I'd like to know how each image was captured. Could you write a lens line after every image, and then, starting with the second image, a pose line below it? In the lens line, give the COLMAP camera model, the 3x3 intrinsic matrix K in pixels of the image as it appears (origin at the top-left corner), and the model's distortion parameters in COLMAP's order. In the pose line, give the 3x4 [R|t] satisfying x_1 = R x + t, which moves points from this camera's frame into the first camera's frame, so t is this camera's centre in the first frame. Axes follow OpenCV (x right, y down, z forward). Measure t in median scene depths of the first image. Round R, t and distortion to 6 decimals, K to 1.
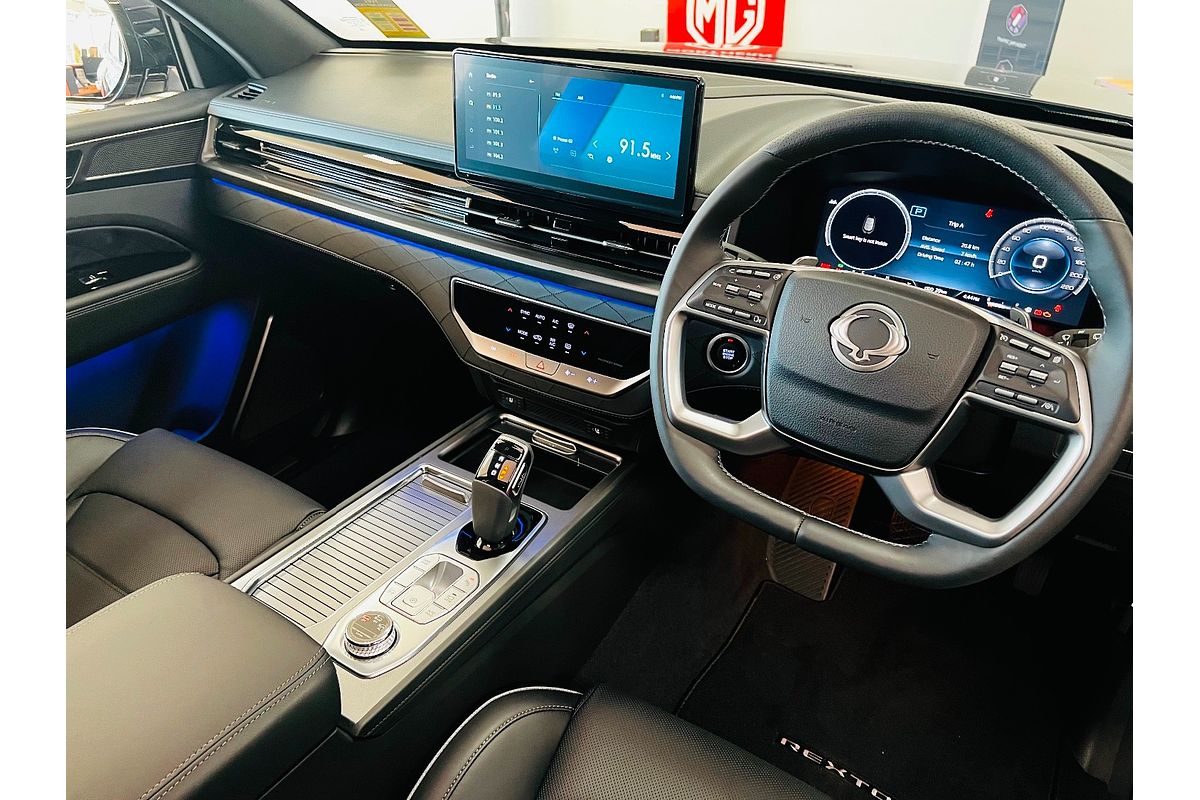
lens RADIAL K [[809.3, 0, 608.3], [0, 809.3, 389.1], [0, 0, 1]] dist [0.005133, -0.000076]
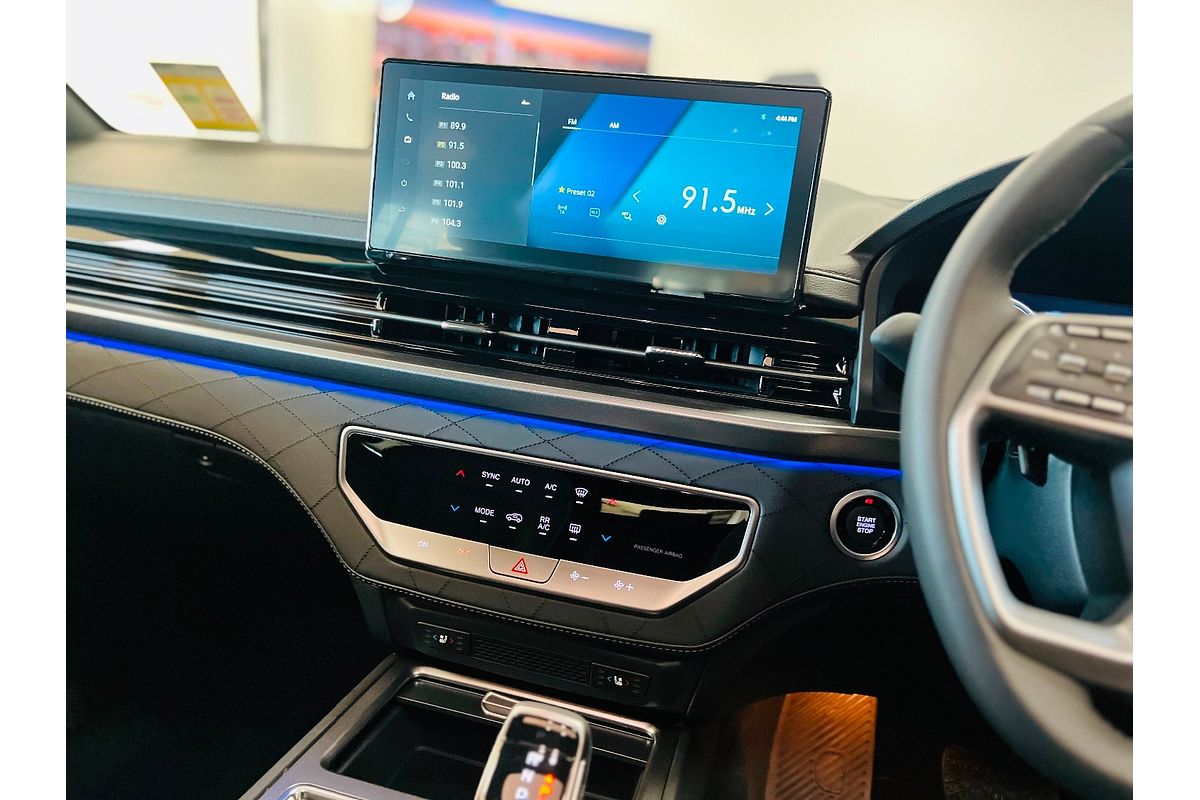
lens RADIAL K [[809.1, 0, 600.0], [0, 809.1, 400.0], [0, 0, 1]] dist [0.051326, -0.000930]
pose [[0.950807, 0.025533, 0.308729, -0.228125], [0.066268, 0.956763, -0.283219, 0.026181], [-0.302612, 0.289746, 0.908005, 0.466312]]
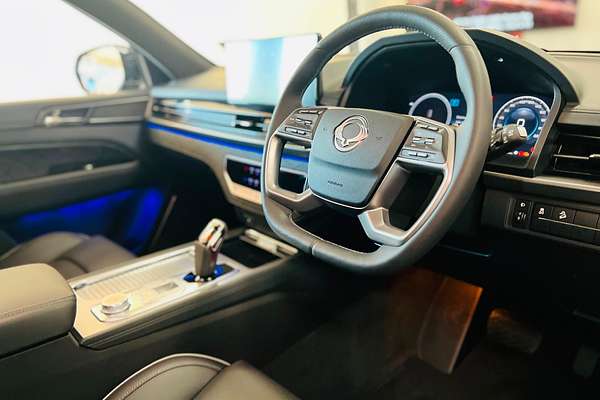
lens RADIAL K [[460.4, 0, 300.0], [0, 460.4, 200.0], [0, 0, 1]] dist [-0.009437, 0.000336]
pose [[0.955849, 0.023945, -0.292882, 0.348704], [-0.085024, 0.976580, -0.197643, 0.193322], [0.281290, 0.213819, 0.935499, 0.046192]]
